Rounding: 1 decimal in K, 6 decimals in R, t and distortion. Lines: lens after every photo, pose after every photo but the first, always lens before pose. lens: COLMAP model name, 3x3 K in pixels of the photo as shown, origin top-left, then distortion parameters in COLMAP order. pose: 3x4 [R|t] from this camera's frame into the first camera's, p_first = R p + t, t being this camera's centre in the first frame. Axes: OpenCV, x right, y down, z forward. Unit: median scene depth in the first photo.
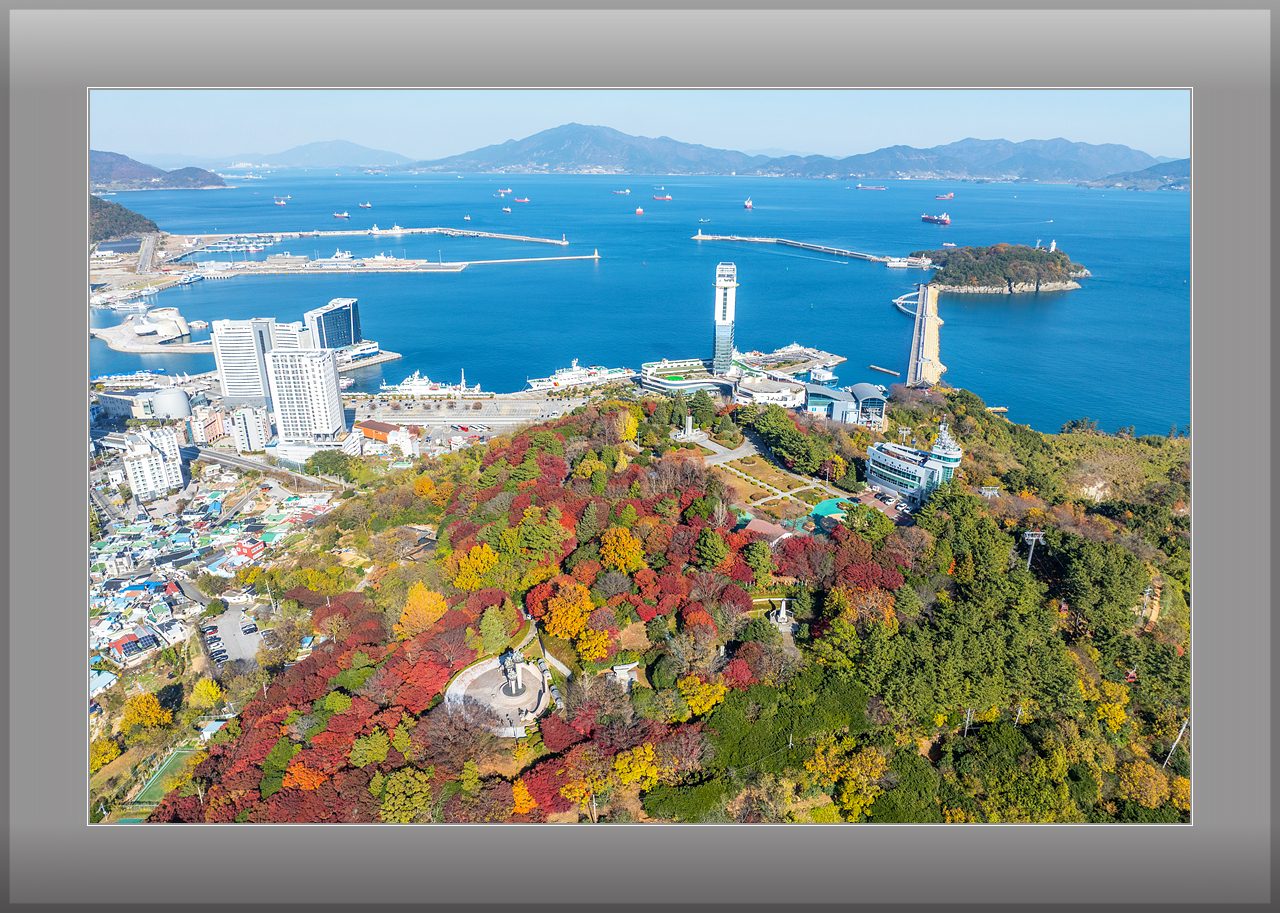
lens RADIAL K [[782.8, 0, 639.7], [0, 782.8, 474.5], [0, 0, 1]] dist [-0.036443, 0.000729]
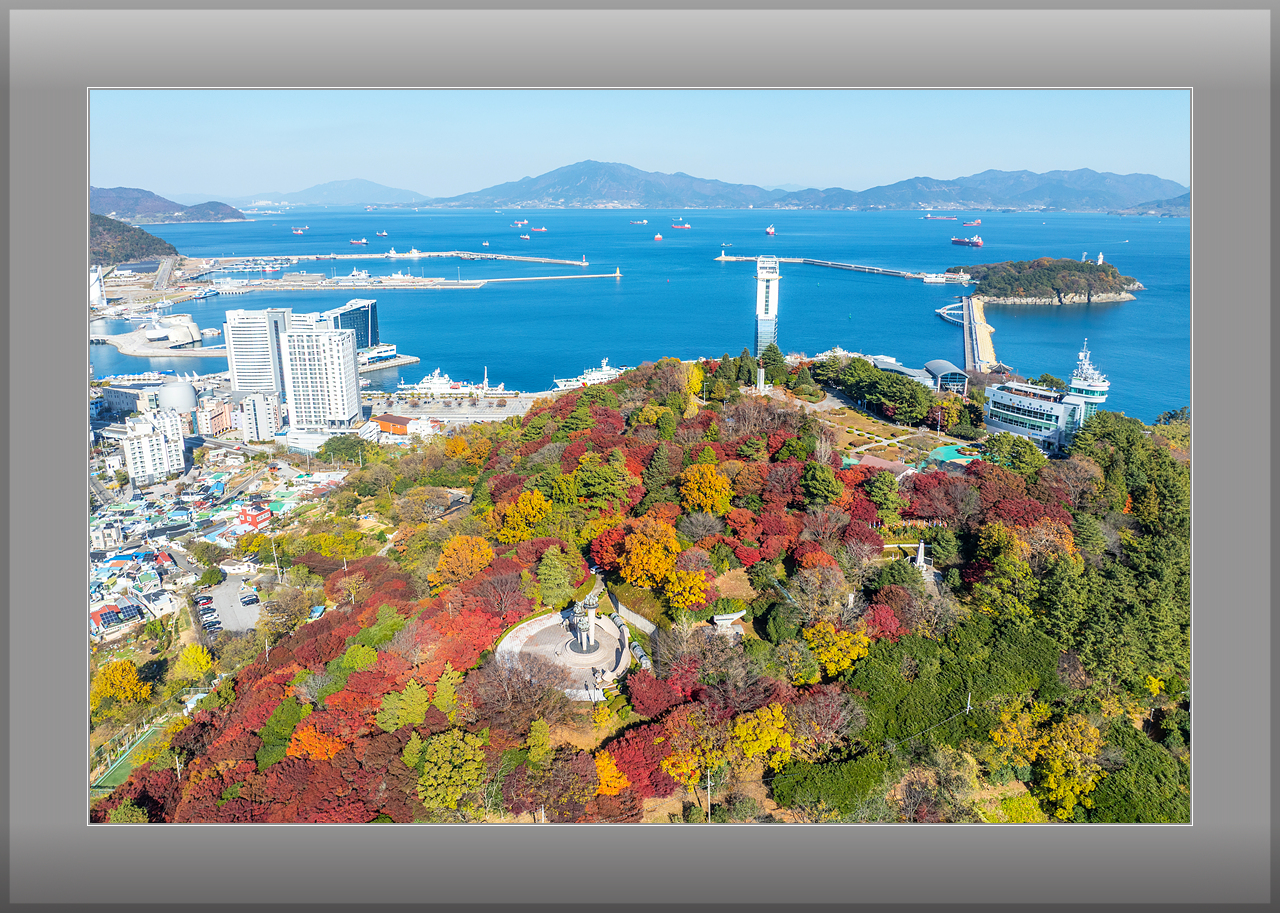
lens RADIAL K [[815.6, 0, 619.1], [0, 815.6, 411.2], [0, 0, 1]] dist [-0.037459, 0.000092]
pose [[0.999086, 0.001994, -0.042710, -0.068819], [-0.007411, 0.991866, -0.127071, 0.109133], [0.042109, 0.127271, 0.990974, 0.126646]]
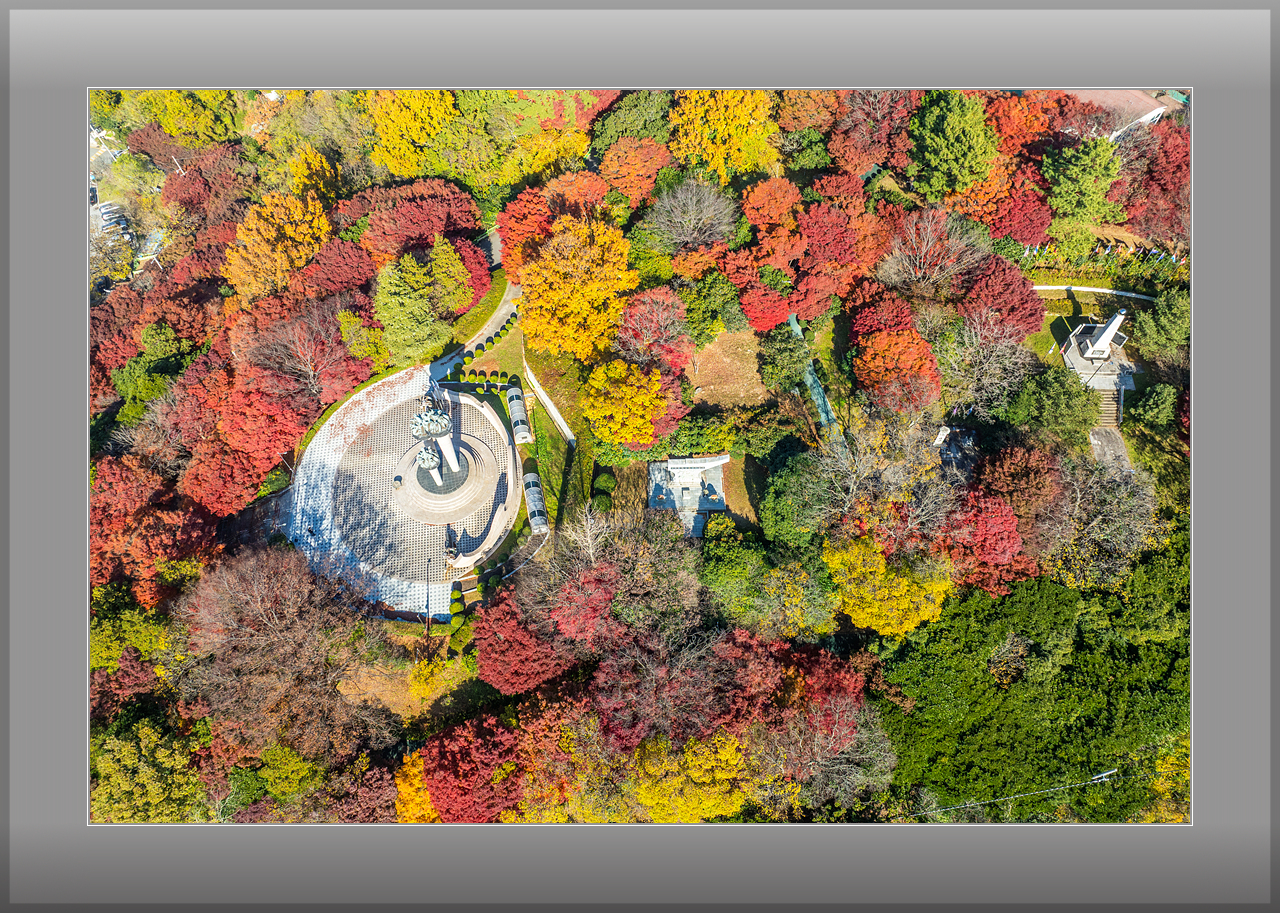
lens RADIAL K [[773.4, 0, 640.0], [0, 773.4, 456.5], [0, 0, 1]] dist [-0.045330, 0.016207]
pose [[0.990116, 0.109121, -0.088109, -0.009148], [-0.037855, 0.812829, 0.581271, 0.007082], [0.135047, -0.572190, 0.808926, 0.496362]]
